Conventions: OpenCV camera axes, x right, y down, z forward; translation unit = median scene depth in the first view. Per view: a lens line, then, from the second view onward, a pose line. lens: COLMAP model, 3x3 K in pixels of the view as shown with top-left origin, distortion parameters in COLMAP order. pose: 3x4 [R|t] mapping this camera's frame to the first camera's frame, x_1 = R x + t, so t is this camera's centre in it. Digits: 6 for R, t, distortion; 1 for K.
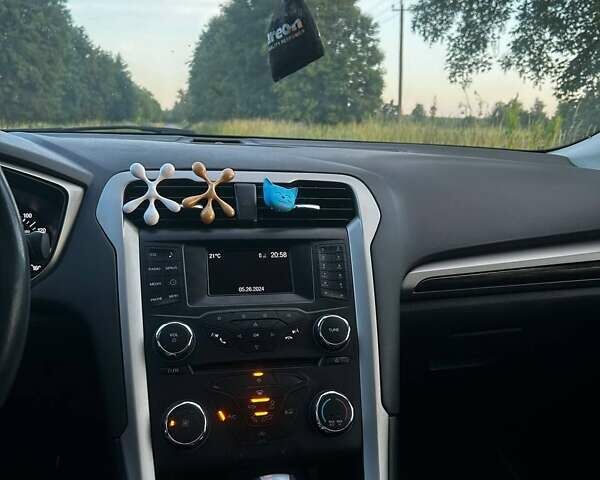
lens RADIAL K [[608.0, 0, 312.2], [0, 608.0, 248.5], [0, 0, 1]] dist [0.076246, -0.160279]
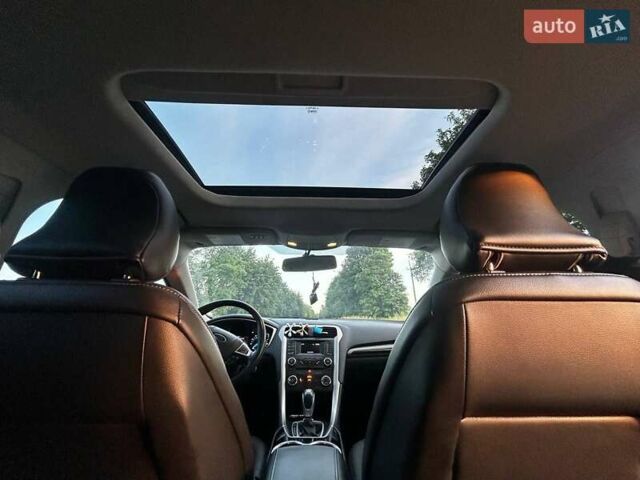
lens RADIAL K [[258.7, 0, 317.9], [0, 258.7, 237.5], [0, 0, 1]] dist [-0.003406, -0.000252]
pose [[0.974842, -0.090263, -0.203802, 0.389390], [-0.019904, 0.875432, -0.482932, 0.231820], [0.222006, 0.474839, 0.851611, -0.921810]]
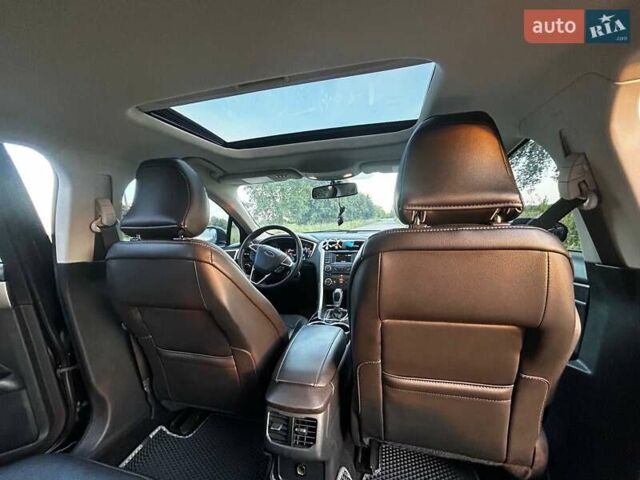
lens RADIAL K [[258.7, 0, 317.9], [0, 258.7, 237.5], [0, 0, 1]] dist [-0.003406, -0.000252]
pose [[0.879178, -0.034354, -0.475253, 0.767146], [-0.027738, 0.992016, -0.123022, 0.138716], [0.475685, 0.121341, 0.871206, -1.084672]]
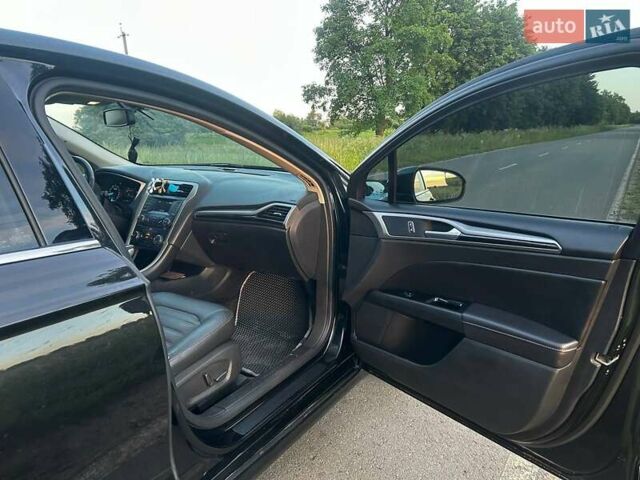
lens RADIAL K [[485.1, 0, 322.4], [0, 485.1, 234.0], [0, 0, 1]] dist [0.023230, 0.000438]
pose [[0.706923, 0.123931, -0.696349, 2.726764], [-0.115435, 0.991545, 0.059280, -0.088618], [0.697807, 0.038477, 0.715251, -0.499500]]
